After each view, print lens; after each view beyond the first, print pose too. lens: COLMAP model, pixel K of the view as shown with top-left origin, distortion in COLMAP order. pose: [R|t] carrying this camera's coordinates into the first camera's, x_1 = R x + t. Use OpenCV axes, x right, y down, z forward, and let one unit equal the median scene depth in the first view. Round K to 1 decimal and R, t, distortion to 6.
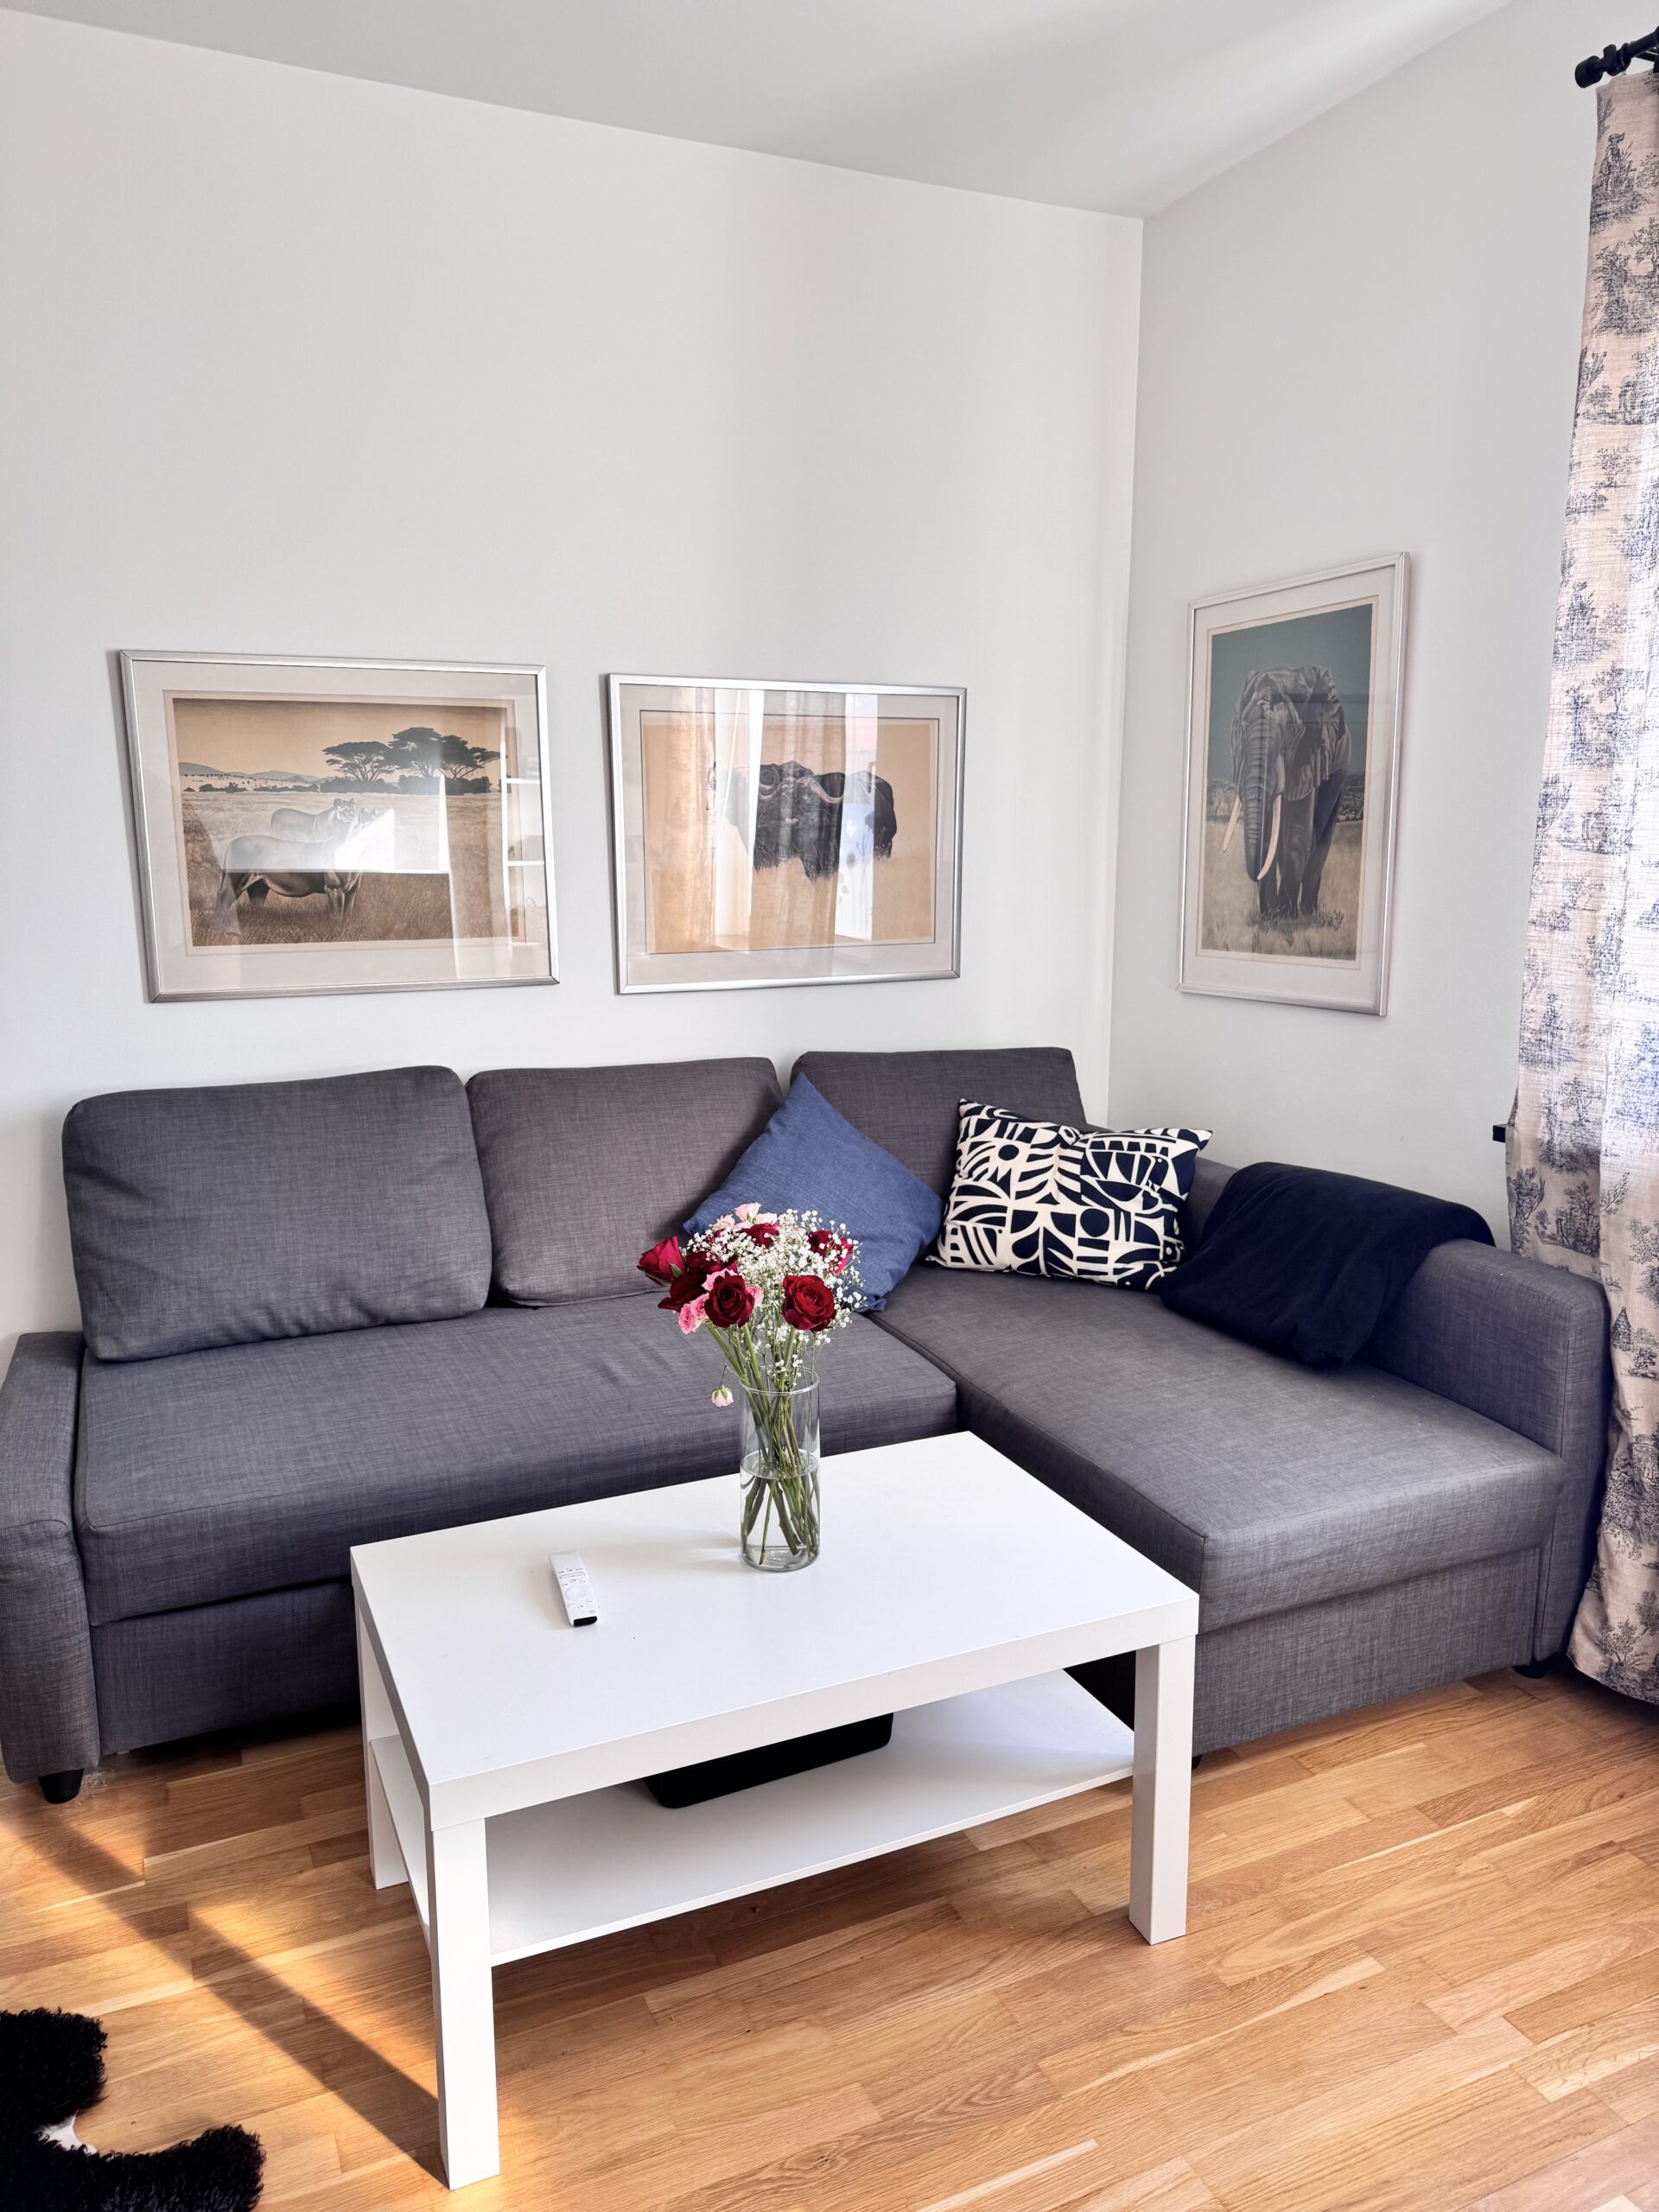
lens RADIAL K [[1602.4, 0, 829.5], [0, 1602.4, 1106.0], [0, 0, 1]] dist [0.063696, -0.049044]
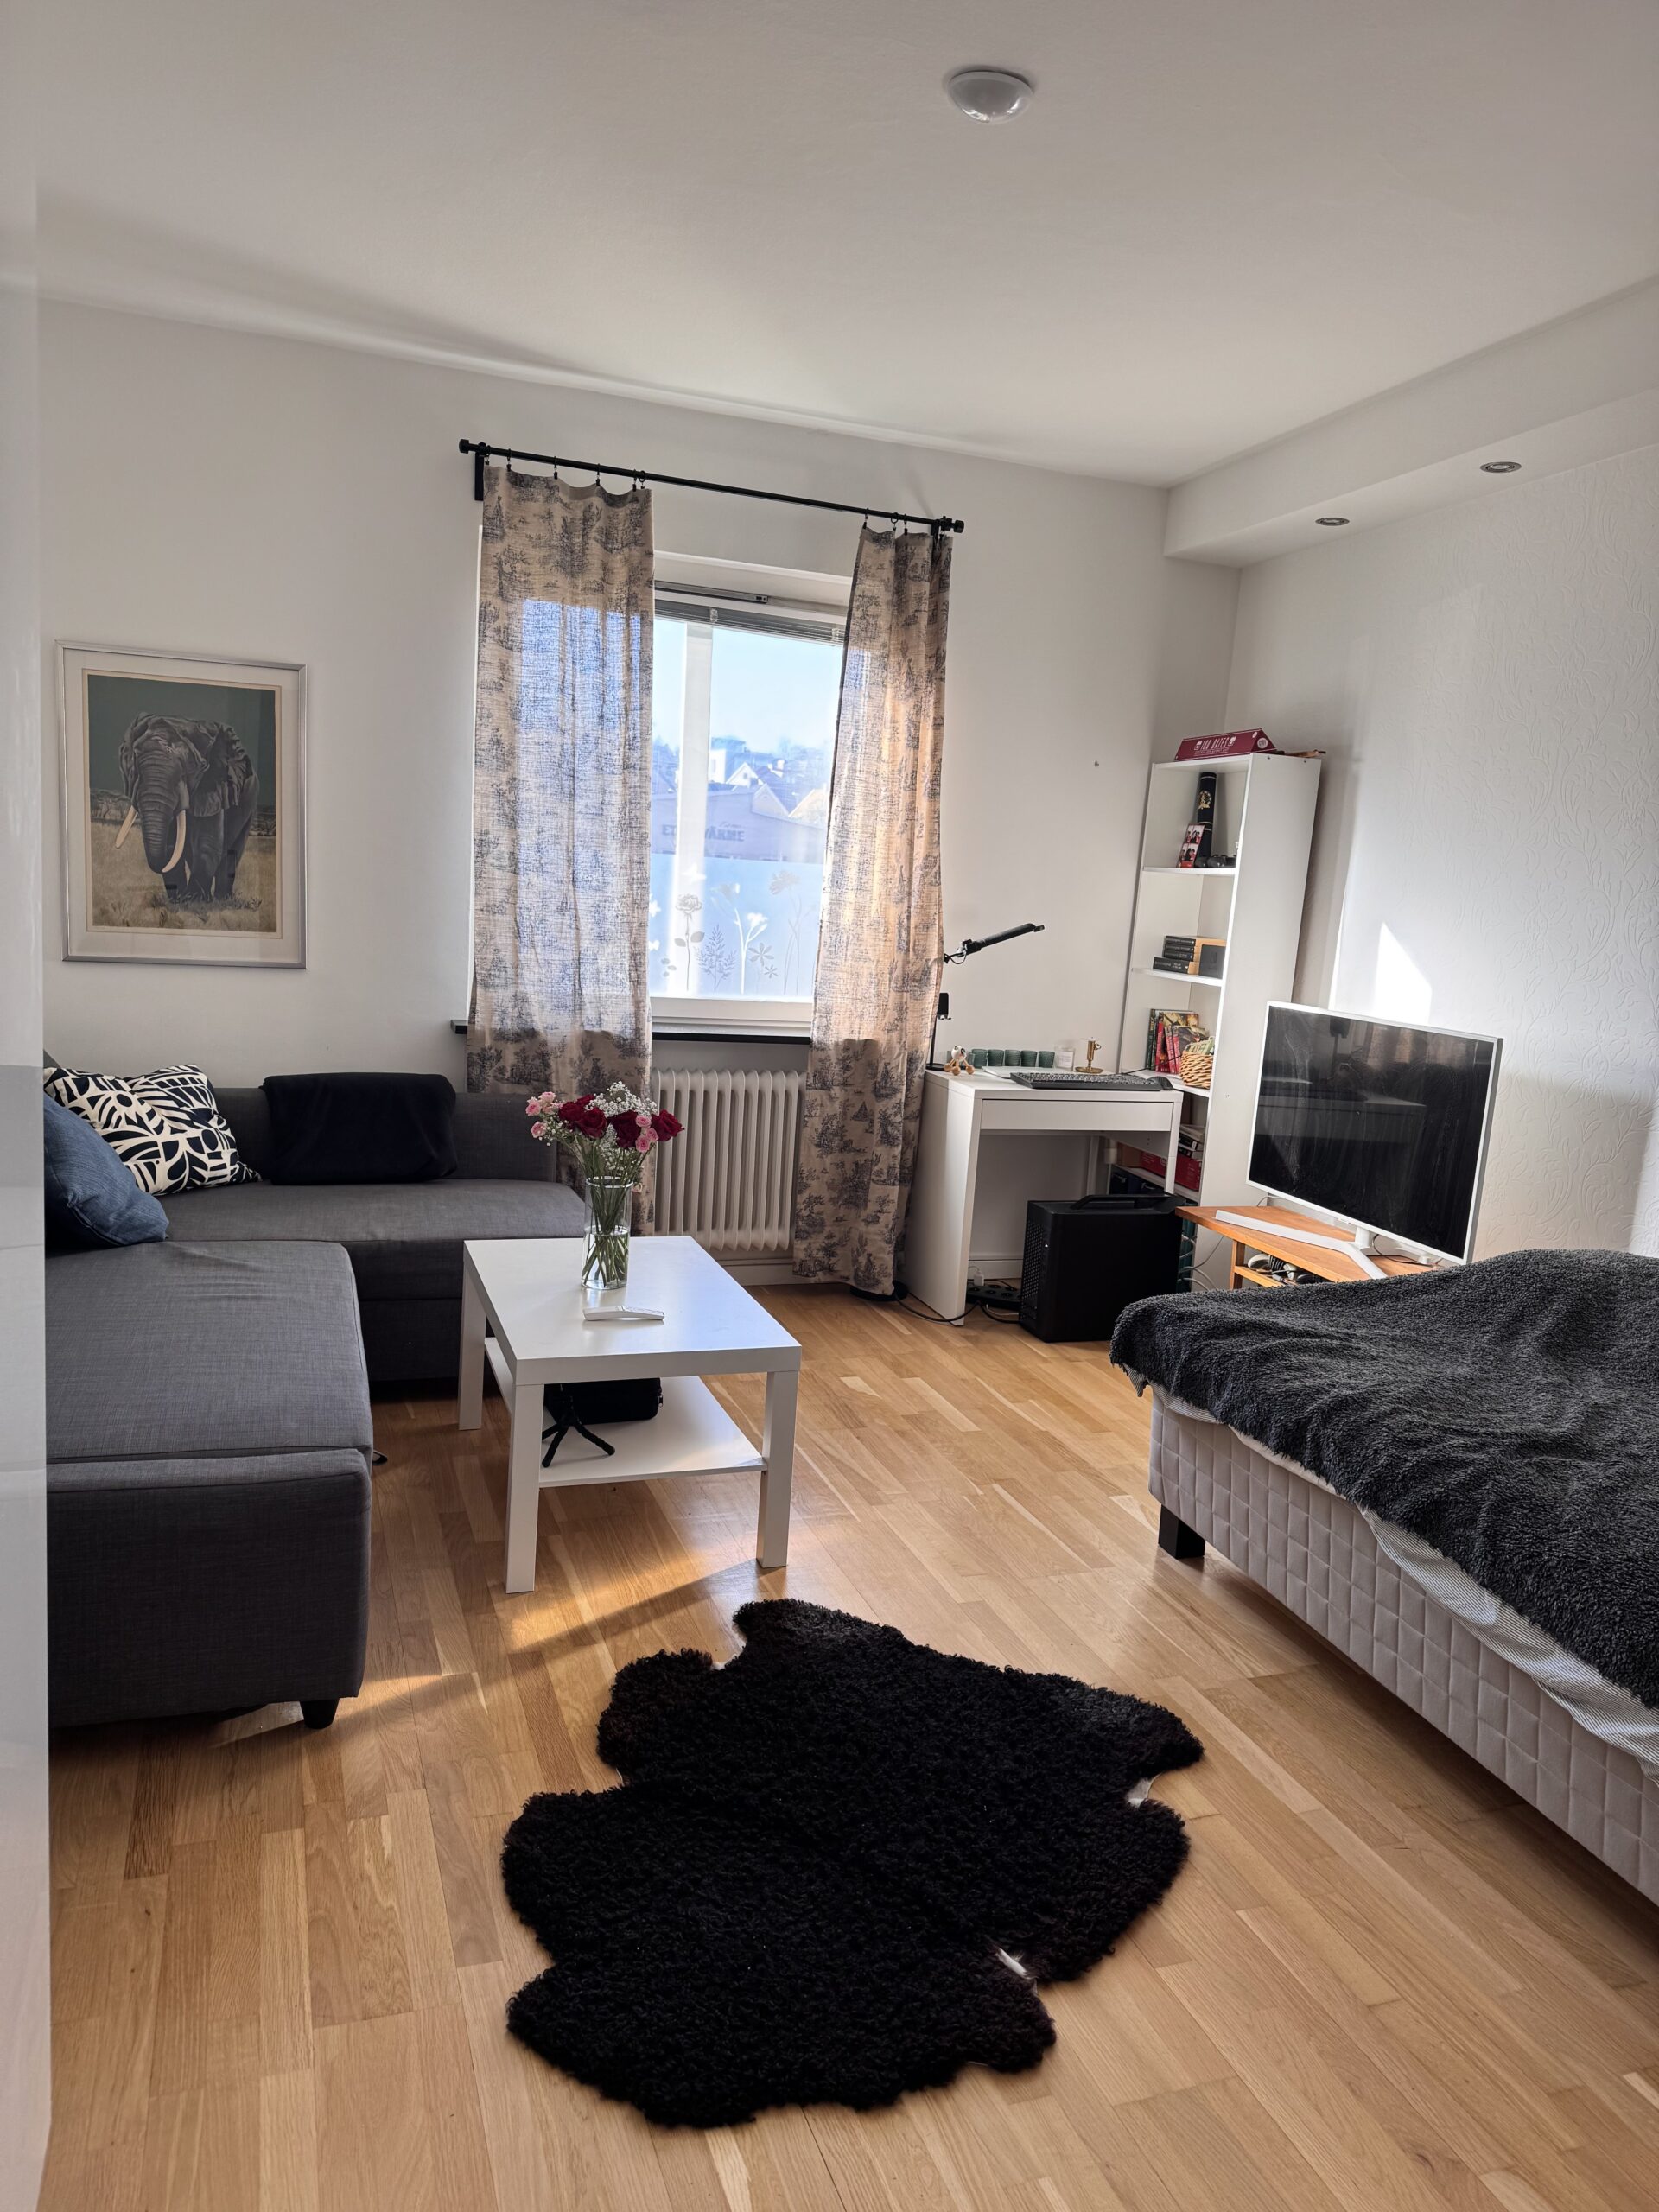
lens RADIAL K [[1602.4, 0, 829.5], [0, 1602.4, 1106.0], [0, 0, 1]] dist [0.063696, -0.049044]
pose [[0.091536, -0.147309, 0.984846, -1.070965], [0.097905, 0.985537, 0.138313, -0.086448], [-0.990977, 0.083761, 0.104634, 0.355819]]
